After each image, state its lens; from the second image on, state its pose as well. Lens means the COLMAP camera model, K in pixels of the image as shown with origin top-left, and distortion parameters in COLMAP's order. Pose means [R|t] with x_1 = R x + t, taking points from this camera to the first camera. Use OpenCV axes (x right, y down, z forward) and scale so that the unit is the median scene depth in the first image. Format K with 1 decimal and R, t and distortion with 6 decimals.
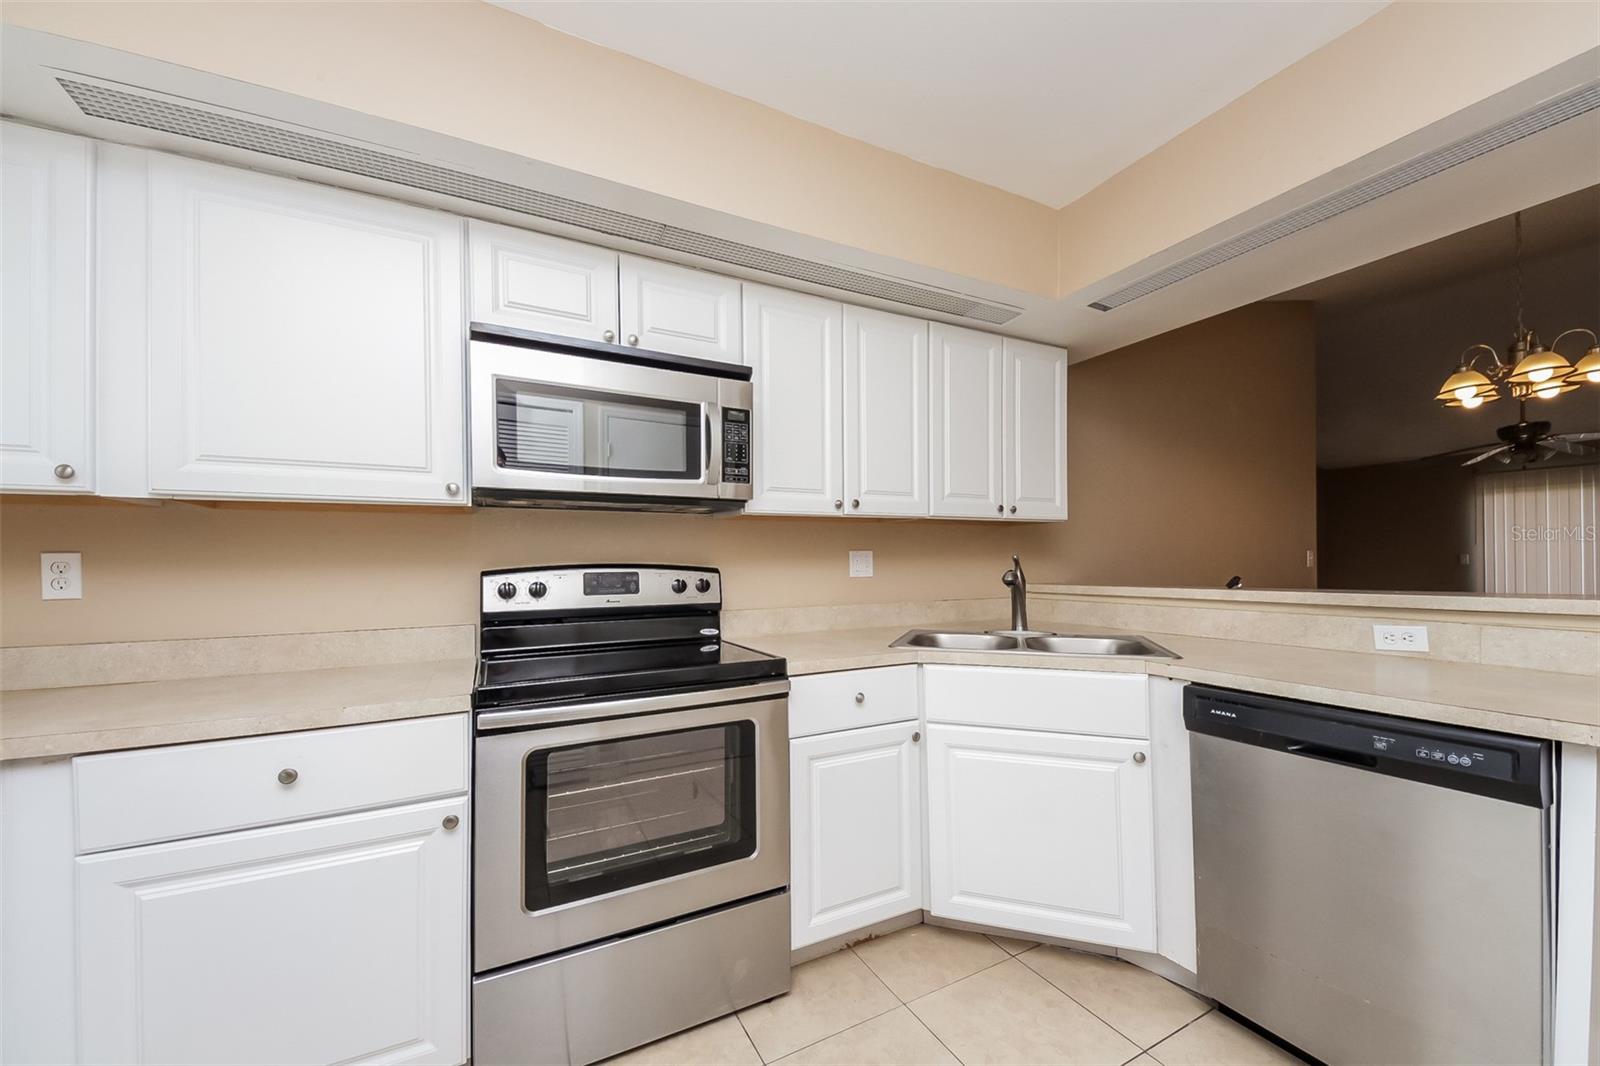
lens RADIAL K [[608.4, 0, 806.2], [0, 608.4, 557.8], [0, 0, 1]] dist [0.000018, -0.000310]
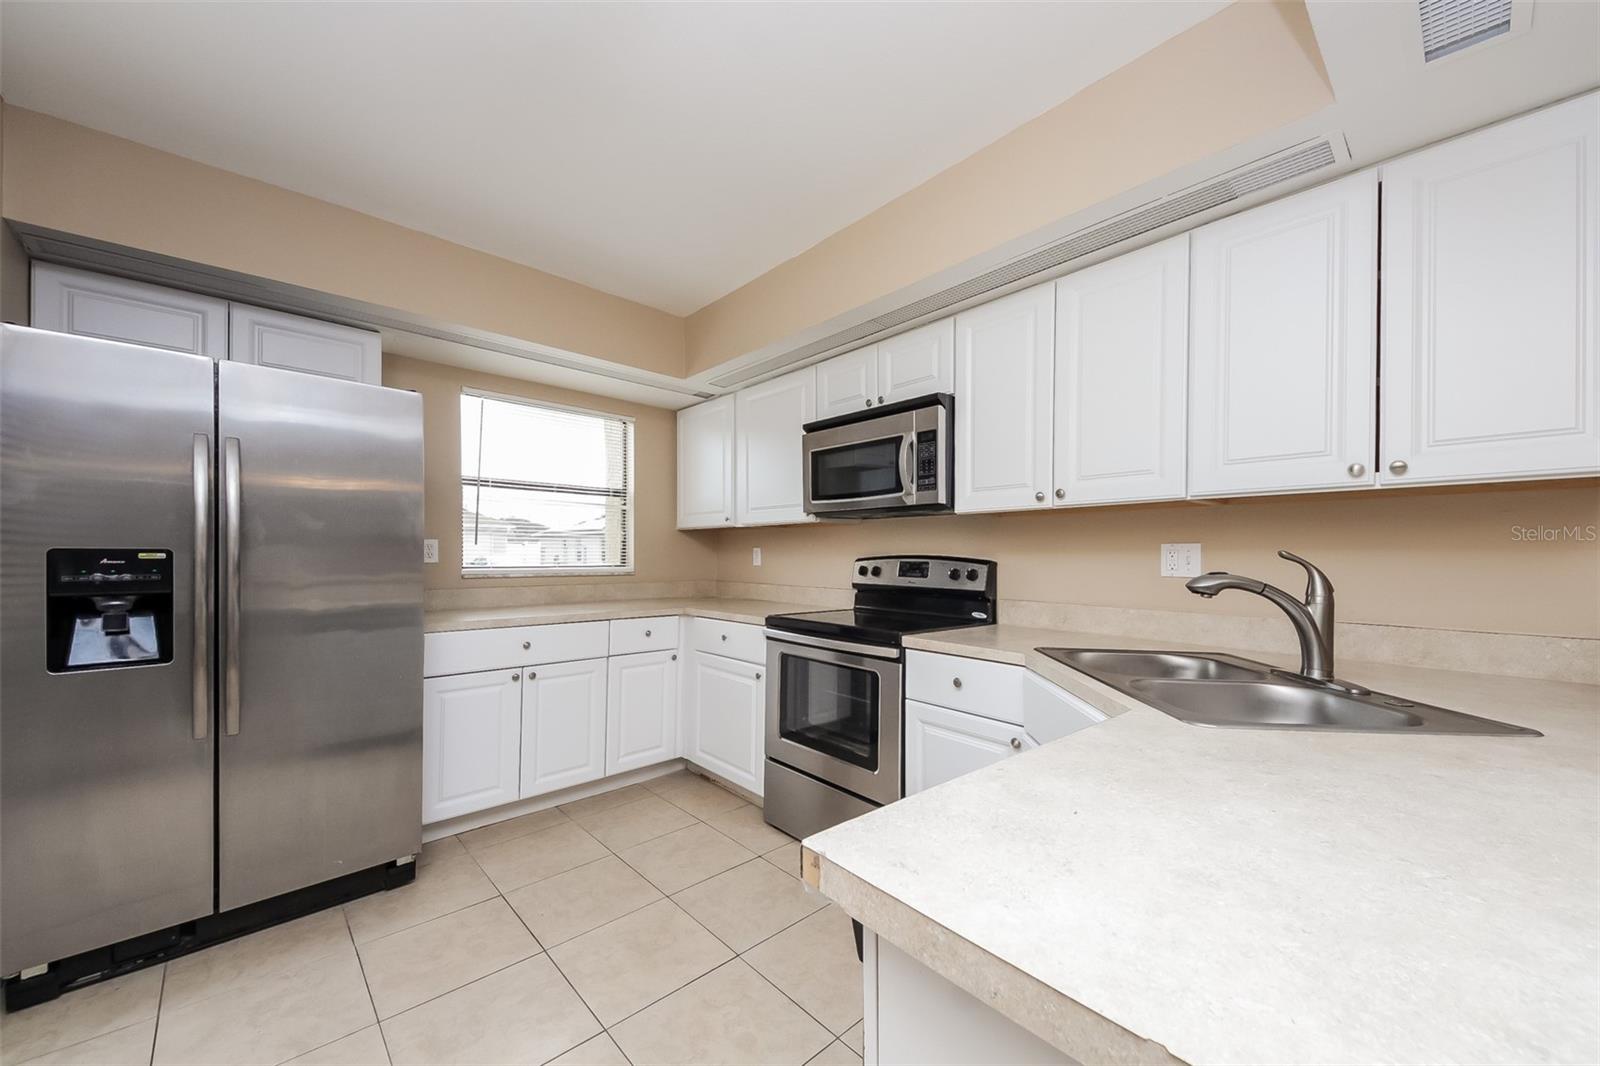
lens RADIAL K [[608.4, 0, 806.2], [0, 608.4, 557.8], [0, 0, 1]] dist [0.000018, -0.000310]
pose [[0.220483, 0.017204, -0.975239, 1.033842], [-0.002698, 0.999851, 0.017028, -0.007169], [0.975387, -0.001123, 0.220497, 0.483621]]
